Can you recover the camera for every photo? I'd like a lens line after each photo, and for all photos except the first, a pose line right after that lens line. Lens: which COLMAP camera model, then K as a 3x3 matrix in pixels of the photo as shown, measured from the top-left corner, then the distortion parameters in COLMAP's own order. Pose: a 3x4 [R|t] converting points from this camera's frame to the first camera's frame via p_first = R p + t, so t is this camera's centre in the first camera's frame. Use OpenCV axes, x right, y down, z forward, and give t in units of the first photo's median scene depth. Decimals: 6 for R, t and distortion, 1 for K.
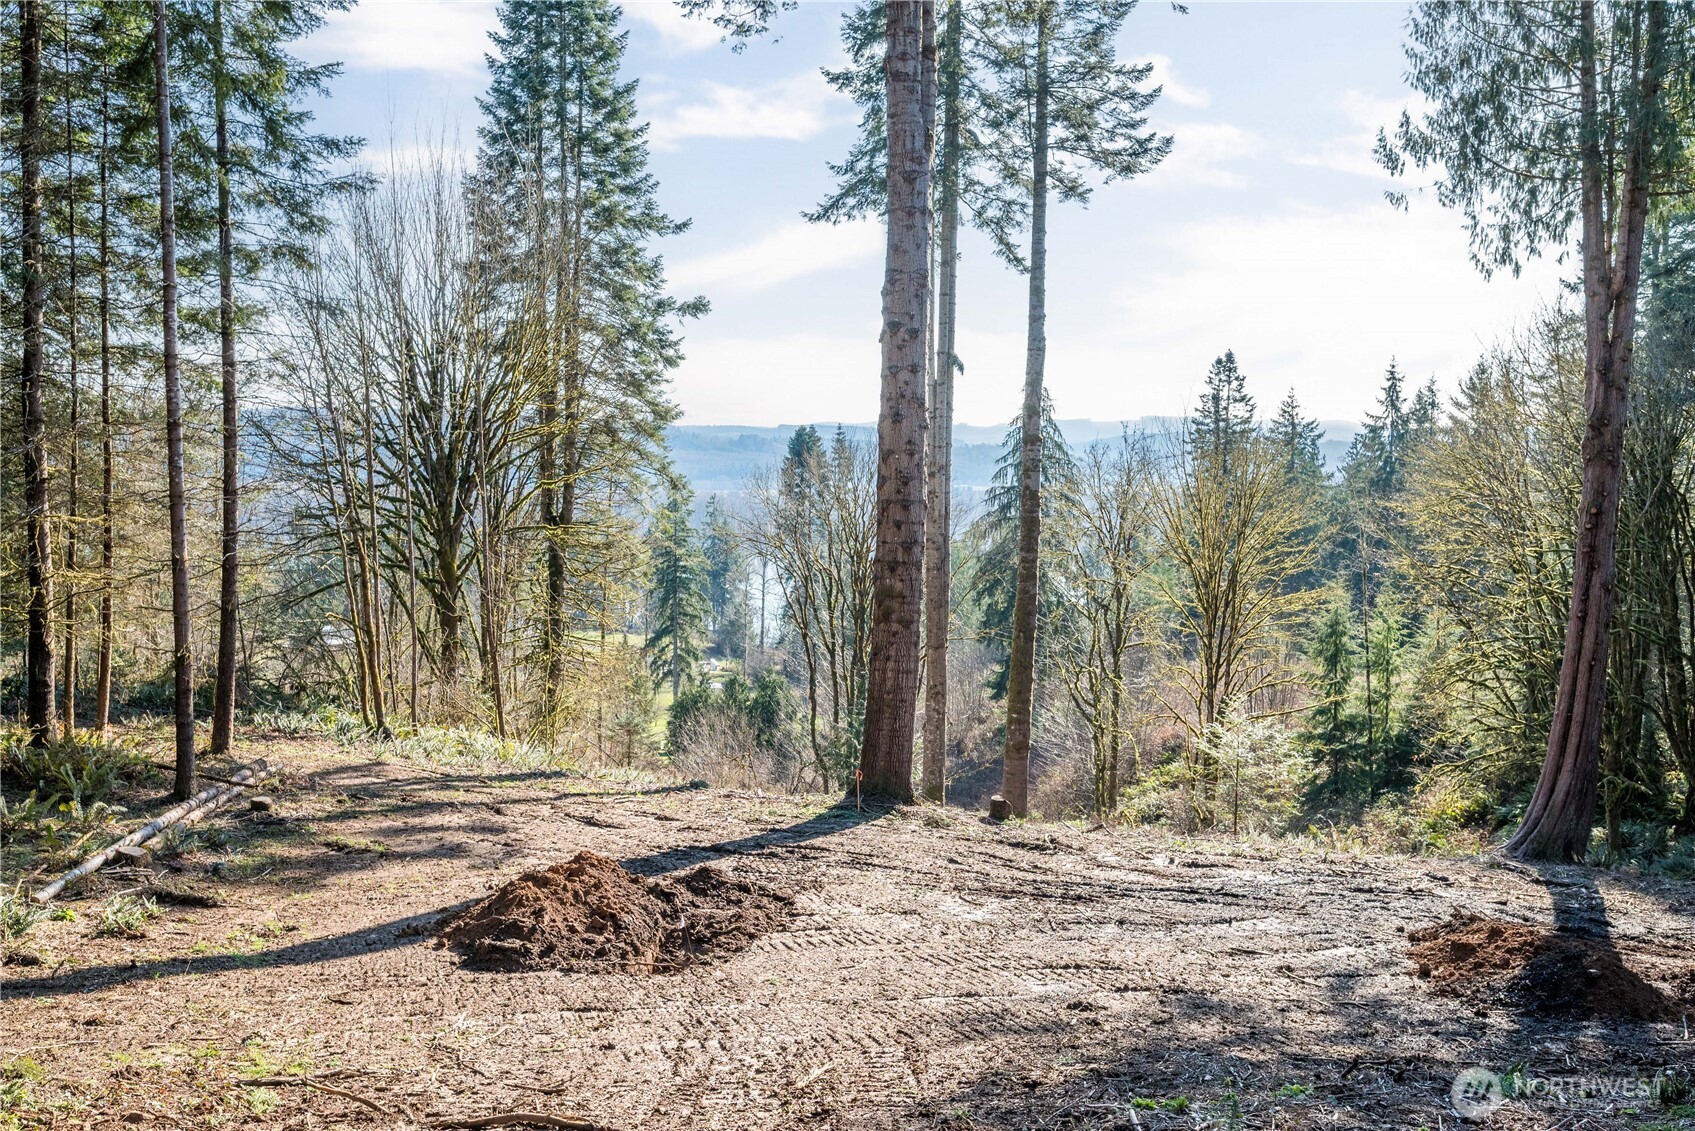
lens RADIAL K [[1415.2, 0, 844.5], [0, 1415.2, 561.8], [0, 0, 1]] dist [0.007466, 0.002885]
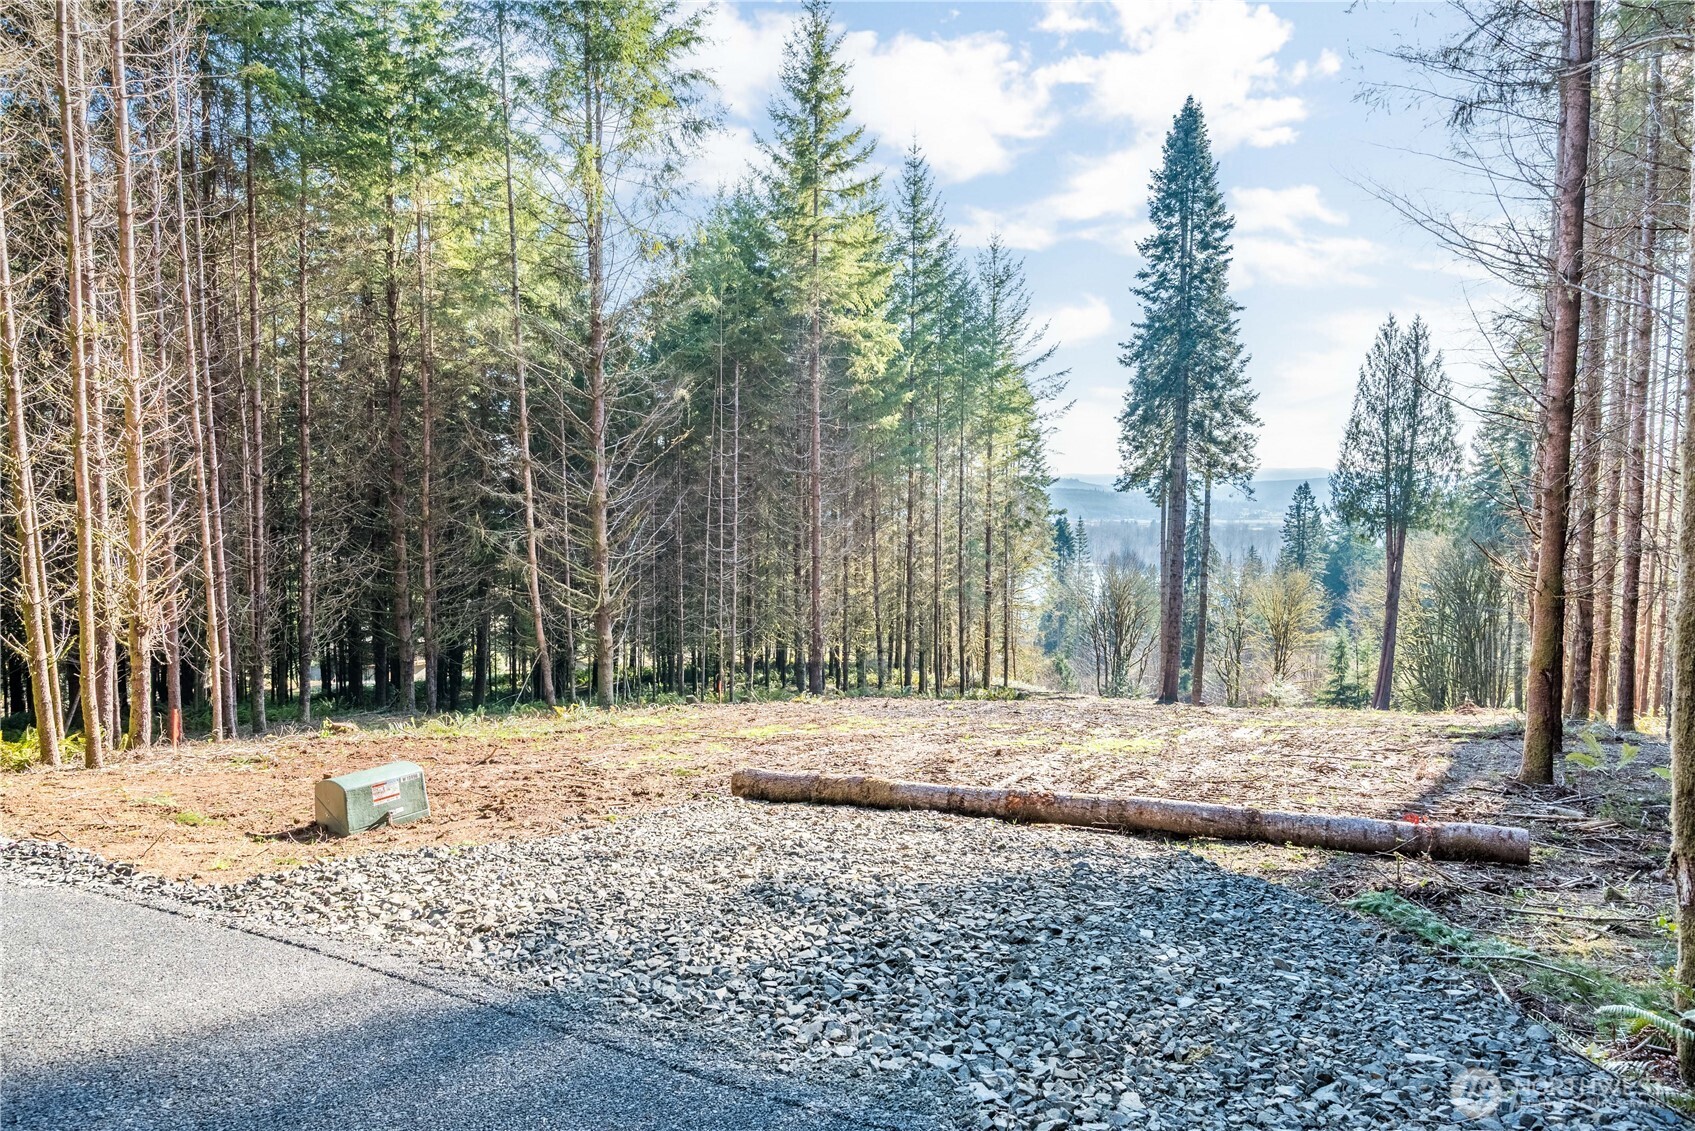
lens RADIAL K [[975.4, 0, 848.6], [0, 975.4, 562.1], [0, 0, 1]] dist [-0.000489, -0.000019]
pose [[0.981287, 0.009518, -0.192313, -0.122815], [-0.010028, 0.999948, -0.001679, -0.072289], [0.192287, 0.003576, 0.981332, -0.662529]]
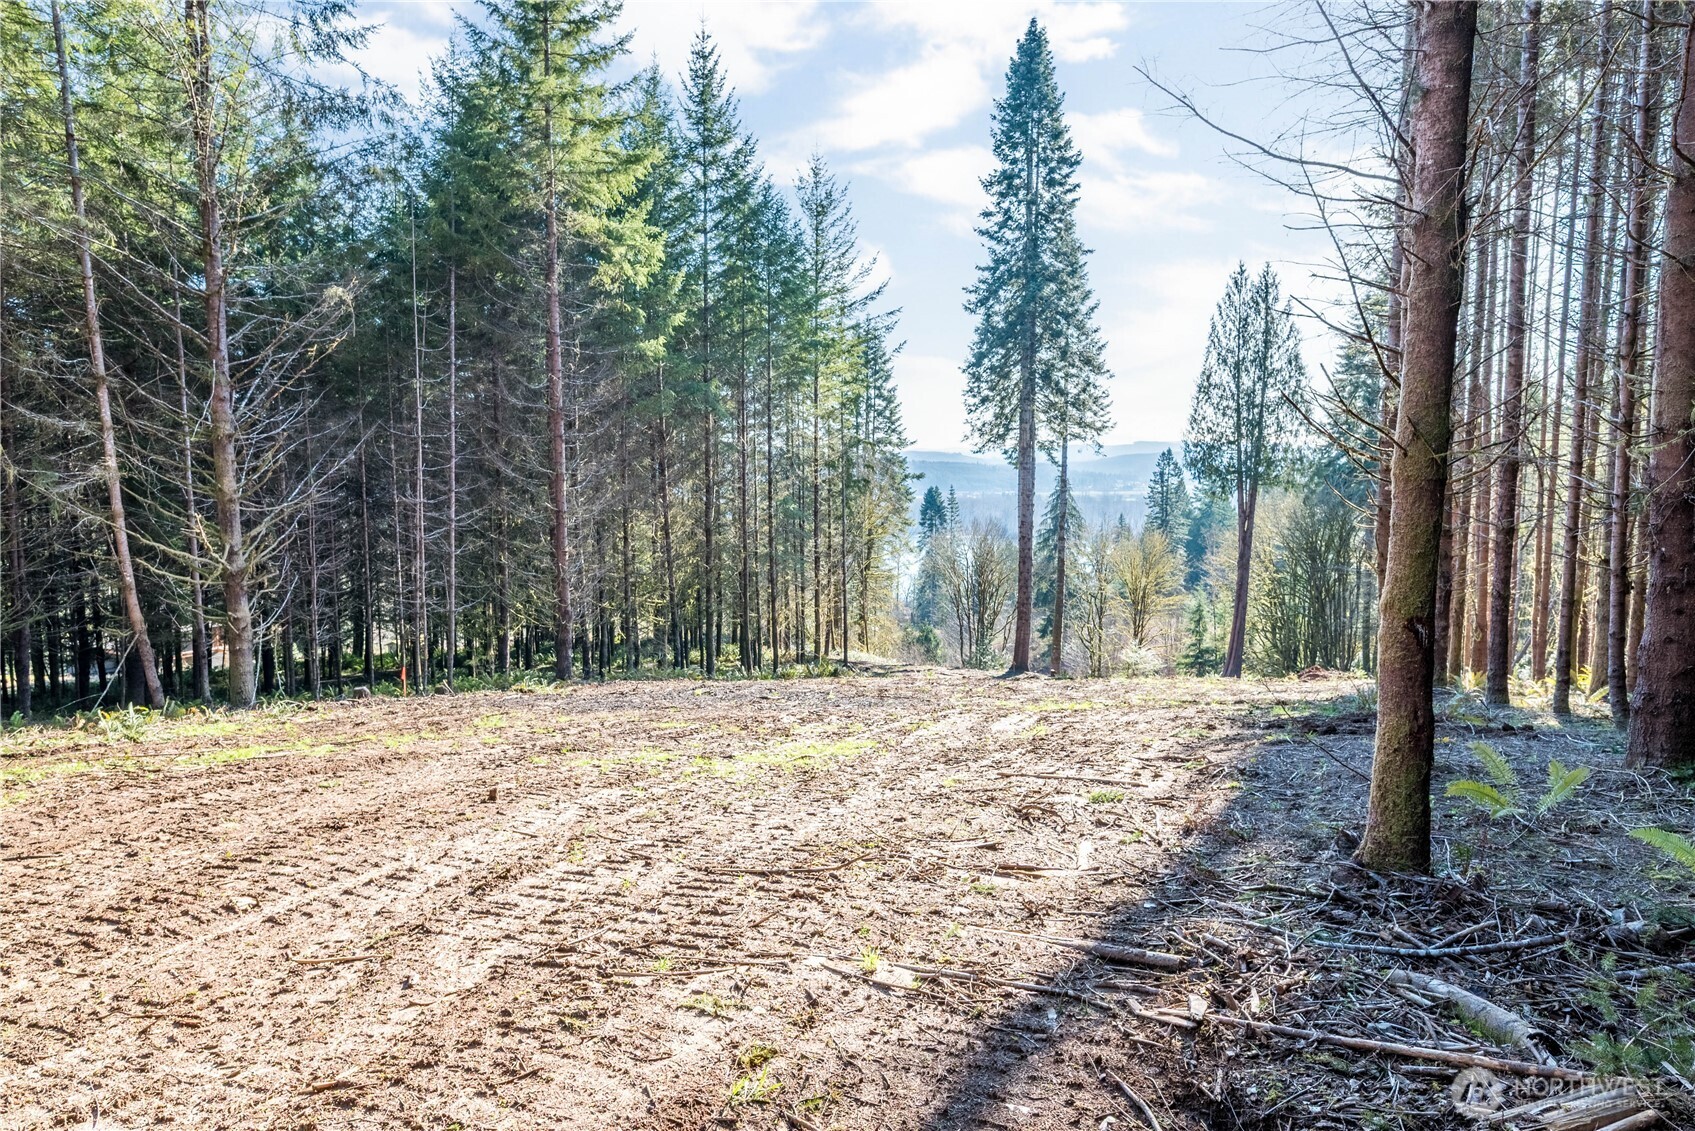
lens RADIAL K [[975.4, 0, 847.4], [0, 975.4, 561.2], [0, 0, 1]] dist [-0.000489, -0.000019]
pose [[0.996751, -0.002716, -0.080503, -0.080955], [0.004547, 0.999735, 0.022569, -0.062990], [0.080420, -0.022861, 0.996499, -0.567230]]
